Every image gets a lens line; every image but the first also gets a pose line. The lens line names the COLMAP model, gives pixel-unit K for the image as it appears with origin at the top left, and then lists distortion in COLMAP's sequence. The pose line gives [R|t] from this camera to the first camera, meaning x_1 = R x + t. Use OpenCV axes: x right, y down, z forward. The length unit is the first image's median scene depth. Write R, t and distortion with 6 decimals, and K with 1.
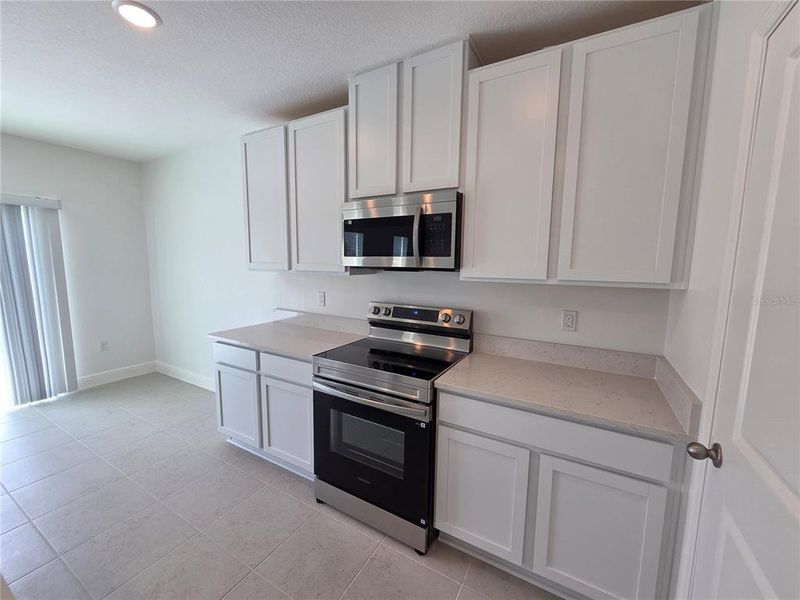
lens RADIAL K [[327.6, 0, 395.6], [0, 327.6, 300.8], [0, 0, 1]] dist [-0.000316, -0.000632]
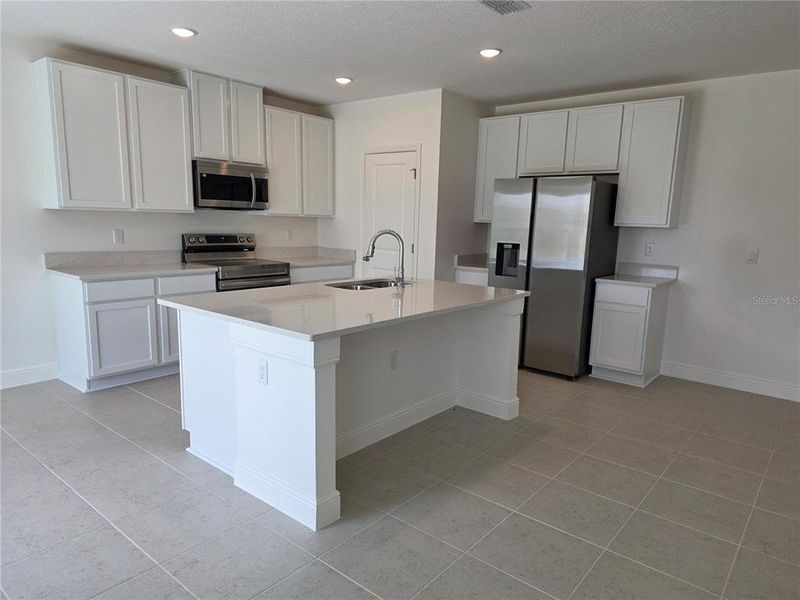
lens RADIAL K [[529.0, 0, 407.1], [0, 529.0, 303.0], [0, 0, 1]] dist [0.110822, -0.125128]
pose [[0.160407, -0.166128, 0.972970, -2.723481], [0.095802, 0.983701, 0.152166, 0.043389], [-0.982391, 0.068804, 0.173708, -0.281007]]
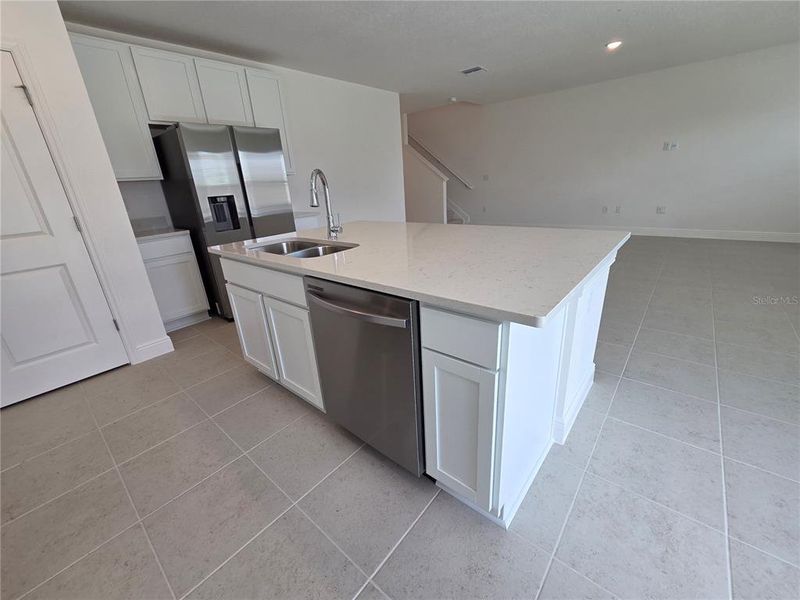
lens RADIAL K [[327.6, 0, 395.6], [0, 327.6, 300.8], [0, 0, 1]] dist [-0.000316, -0.000632]
pose [[-0.980974, -0.018307, 0.193274, -1.086079], [0.074476, 0.883890, 0.461726, -0.021735], [-0.179286, 0.467336, -0.865710, 1.182841]]
